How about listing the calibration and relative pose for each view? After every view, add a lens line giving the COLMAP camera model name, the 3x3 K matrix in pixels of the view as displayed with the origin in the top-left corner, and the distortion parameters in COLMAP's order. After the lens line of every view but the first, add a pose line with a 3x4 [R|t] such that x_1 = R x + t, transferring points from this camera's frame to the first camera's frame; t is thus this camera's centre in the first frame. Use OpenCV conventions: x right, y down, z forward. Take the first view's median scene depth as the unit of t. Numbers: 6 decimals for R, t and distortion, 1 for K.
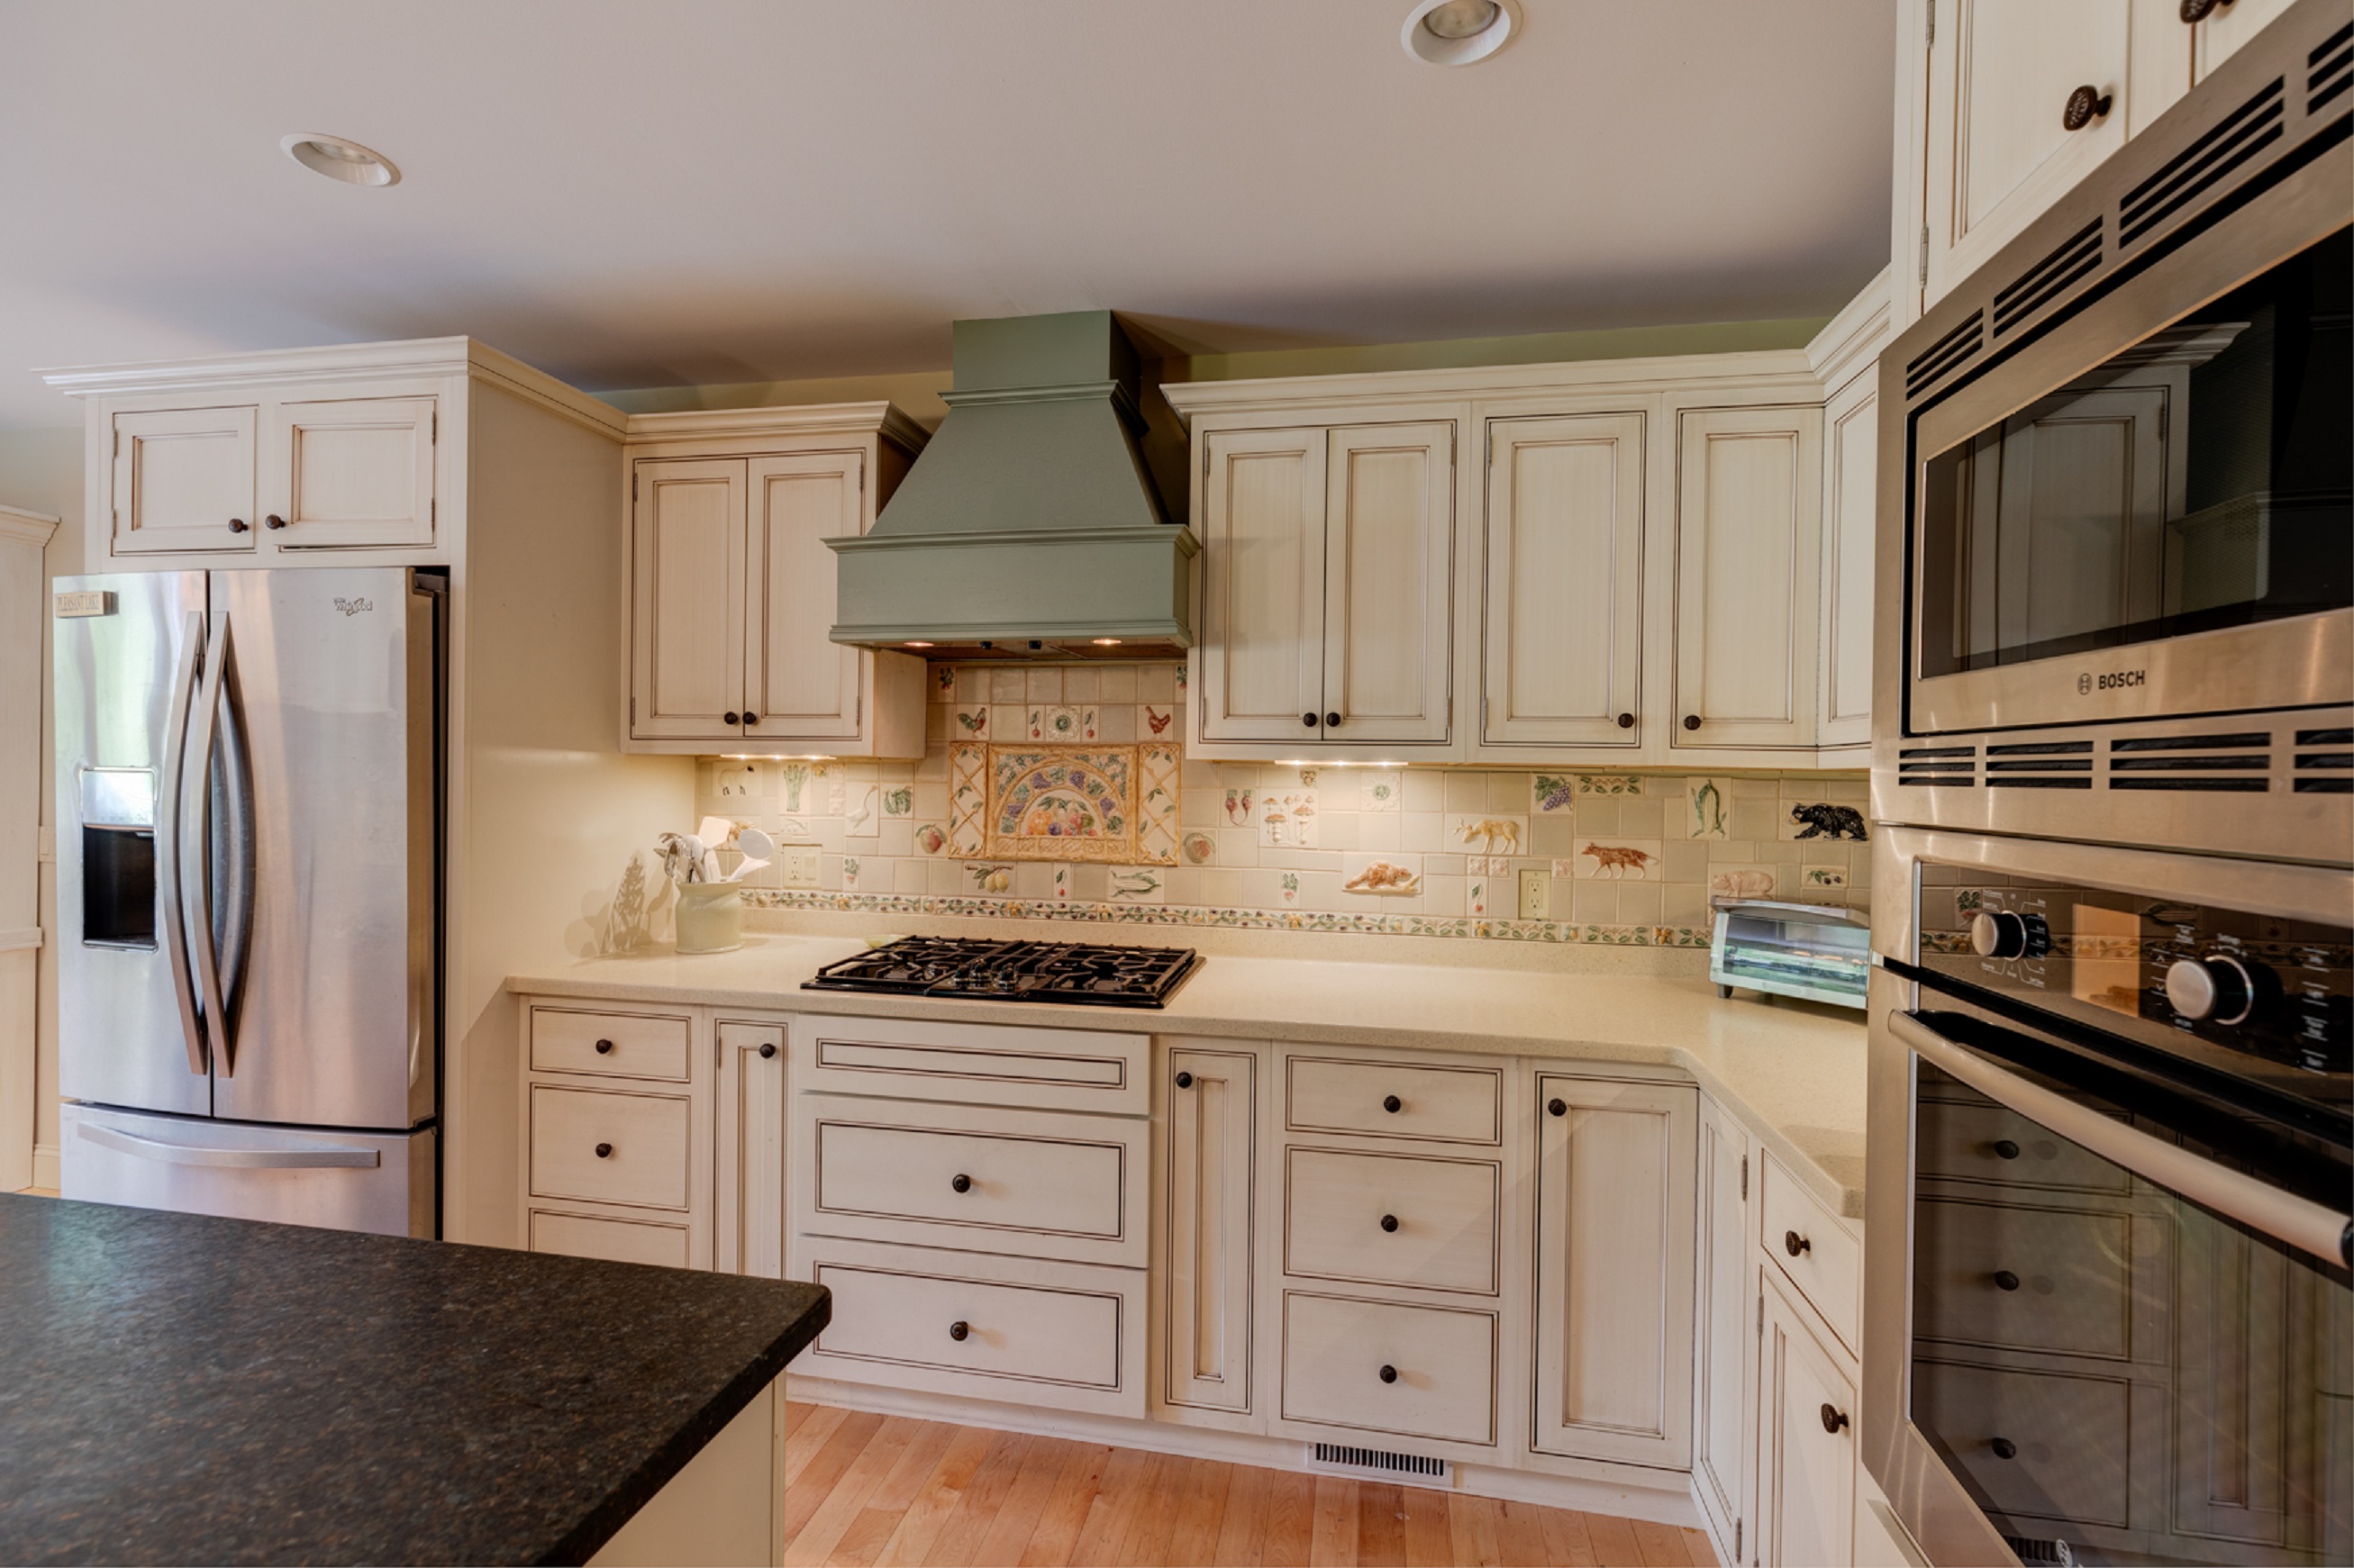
lens RADIAL K [[1055.9, 0, 1175.3], [0, 1055.9, 782.5], [0, 0, 1]] dist [0.009317, -0.001330]
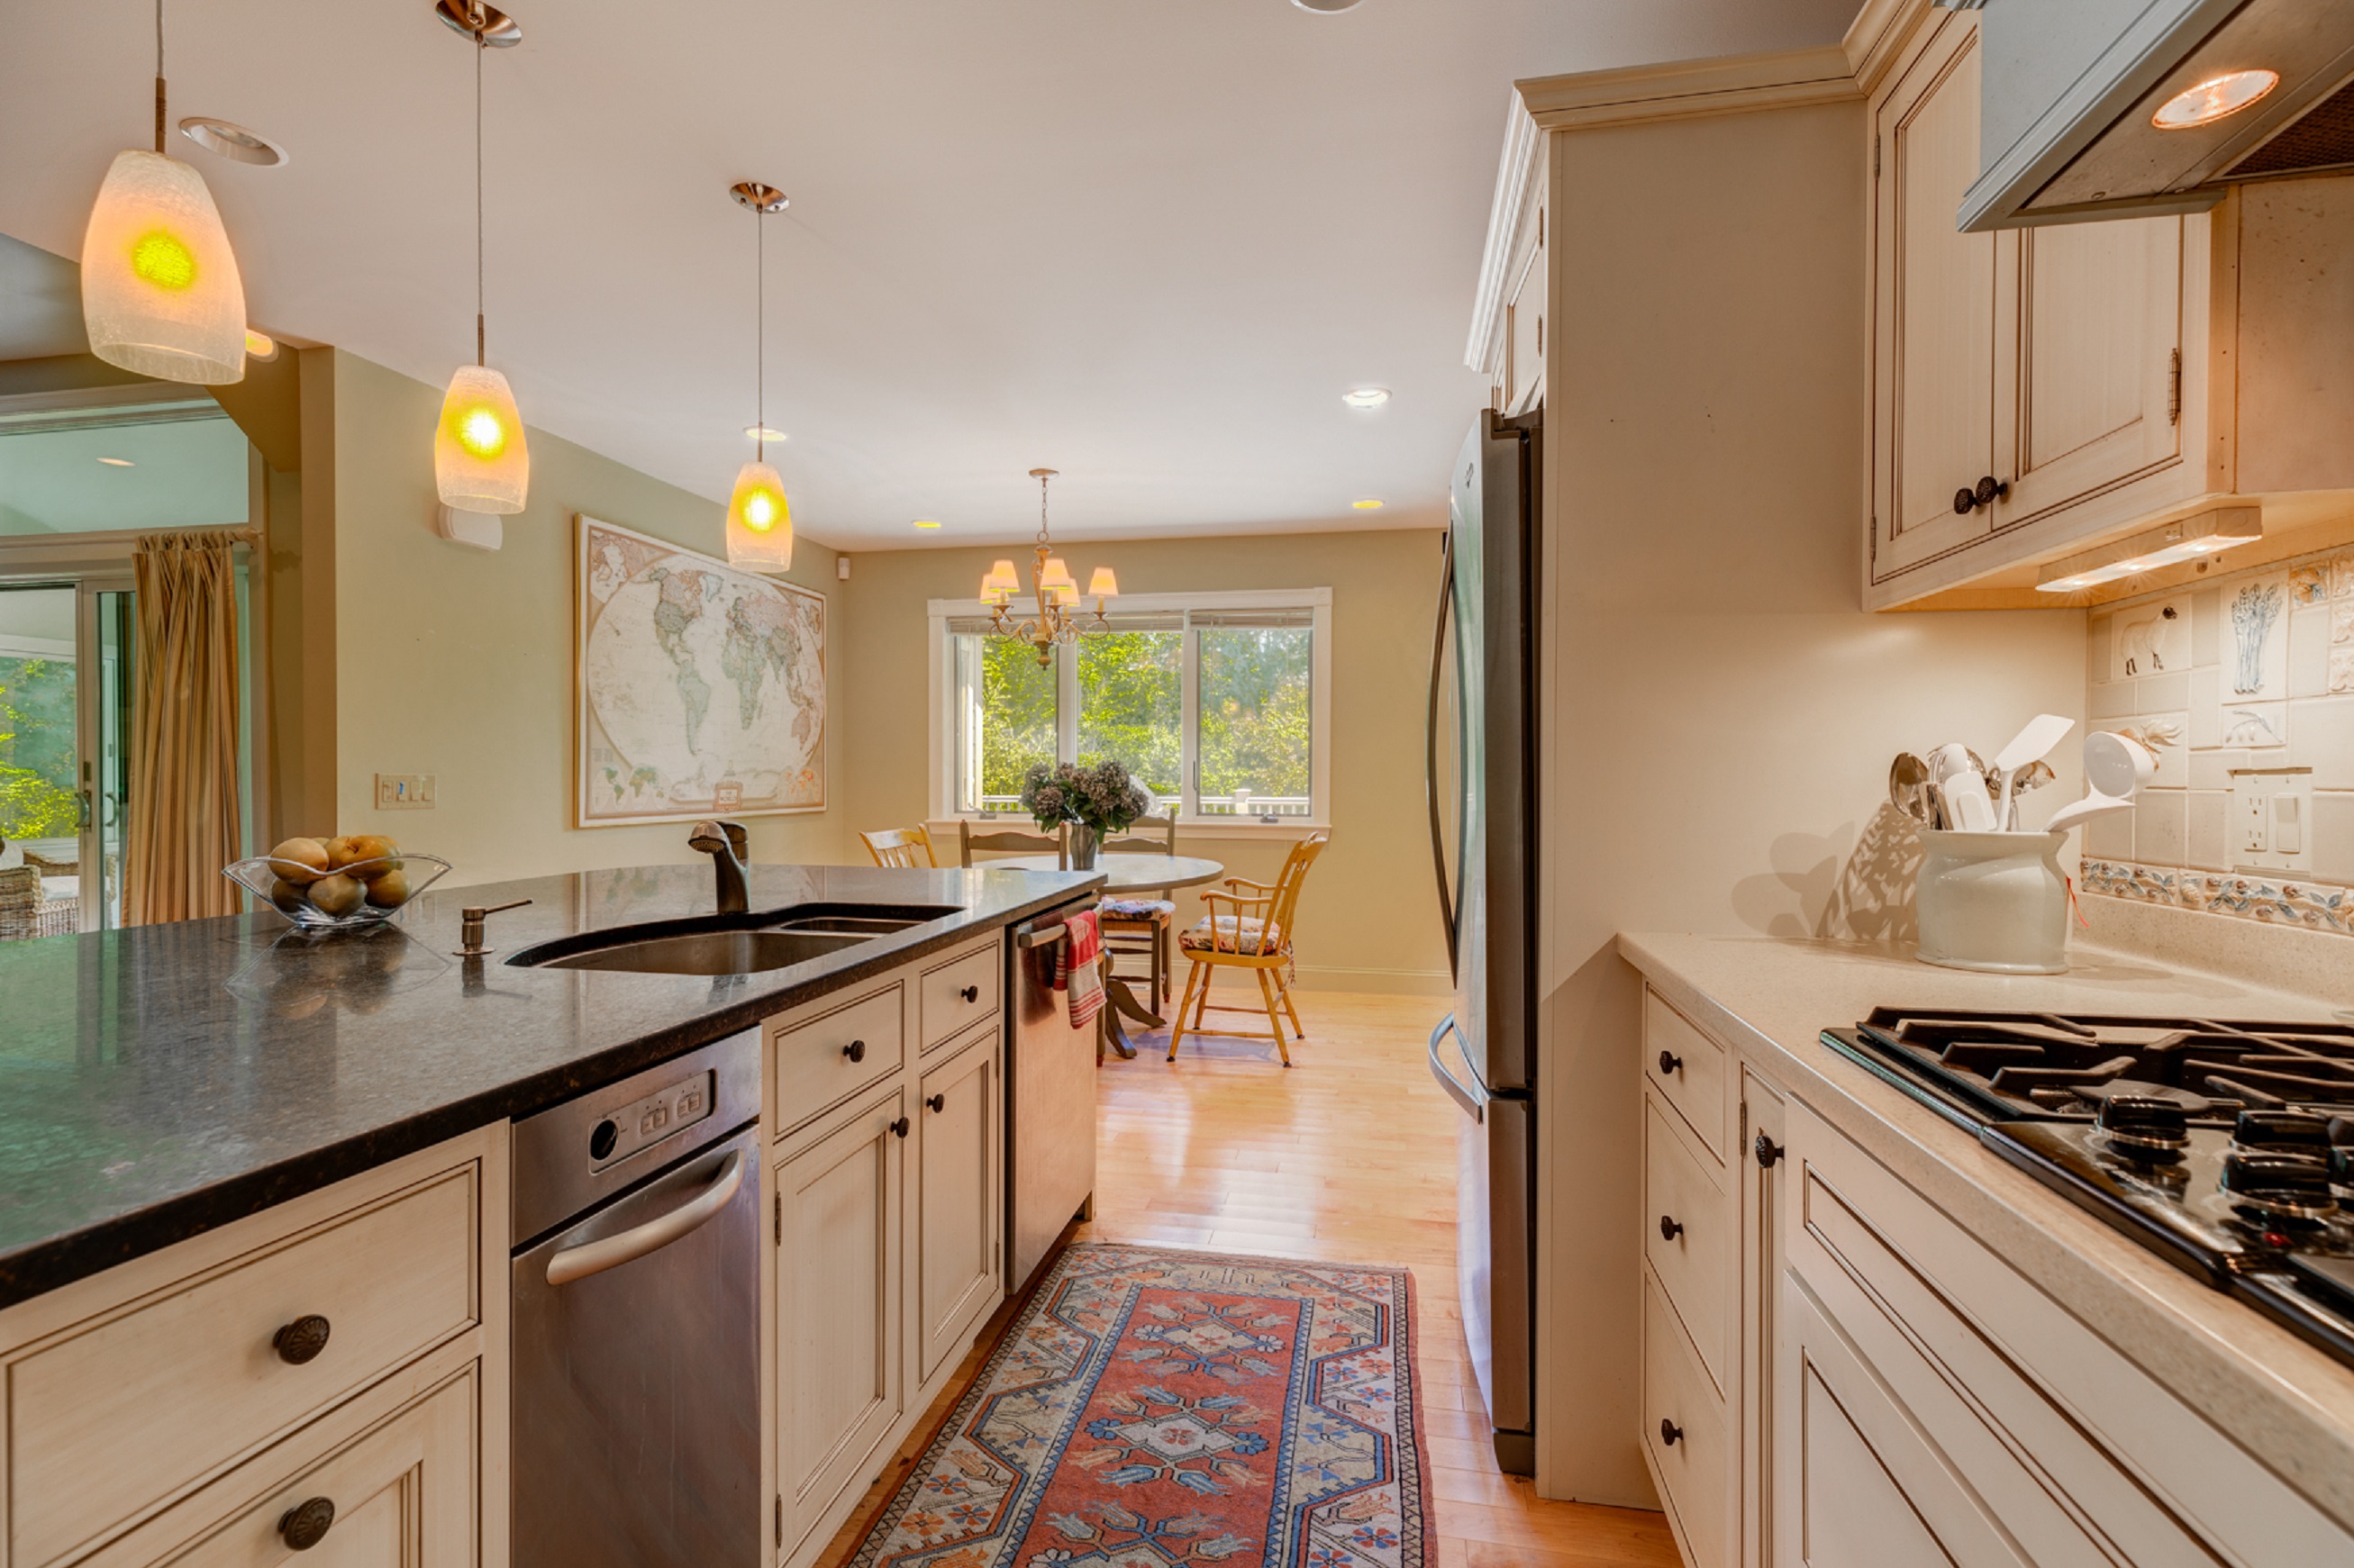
lens RADIAL K [[1055.9, 0, 1173.1], [0, 1055.9, 781.8], [0, 0, 1]] dist [0.009317, -0.001330]
pose [[-0.007478, -0.007668, -0.999943, 0.079764], [-0.011929, 0.999900, -0.007578, 0.076238], [0.999901, 0.011872, -0.007569, 0.598887]]
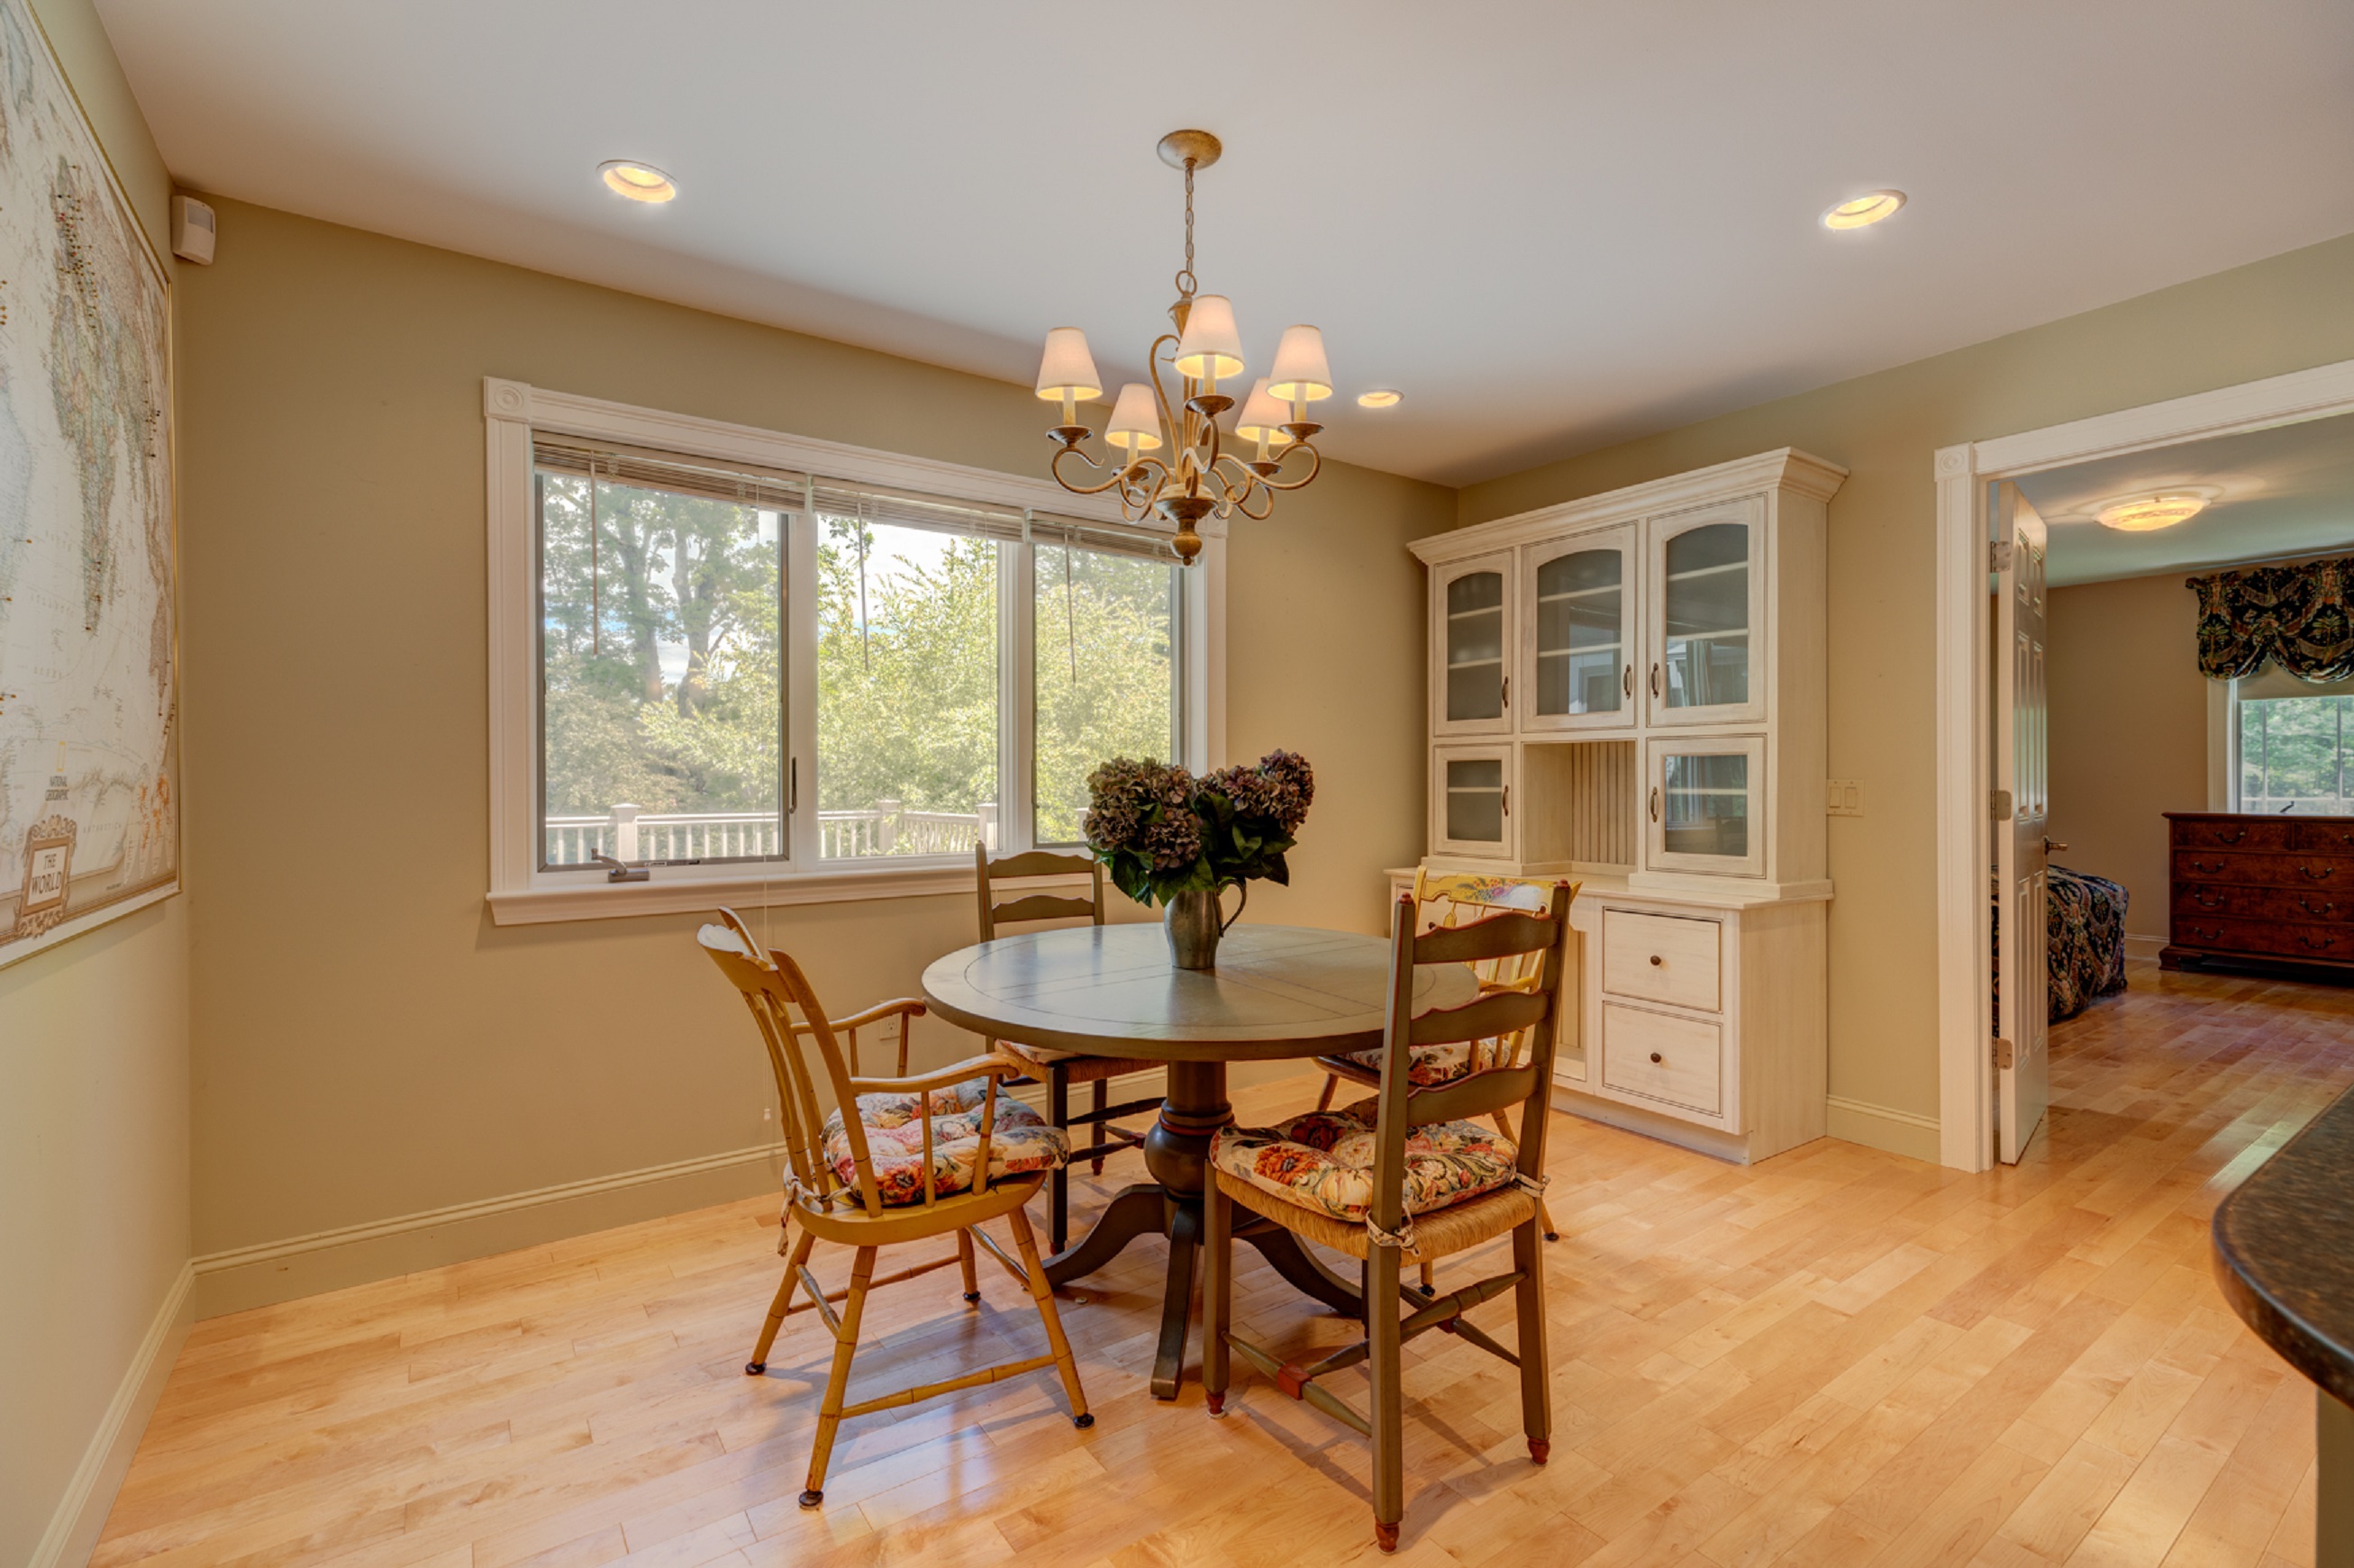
lens RADIAL K [[1055.9, 0, 1180.4], [0, 1055.9, 780.4], [0, 0, 1]] dist [0.009317, -0.001330]
pose [[0.726060, -0.016172, -0.687441, -1.020434], [0.008073, 0.999855, -0.014994, 0.065707], [0.687584, 0.005337, 0.726086, -0.190968]]
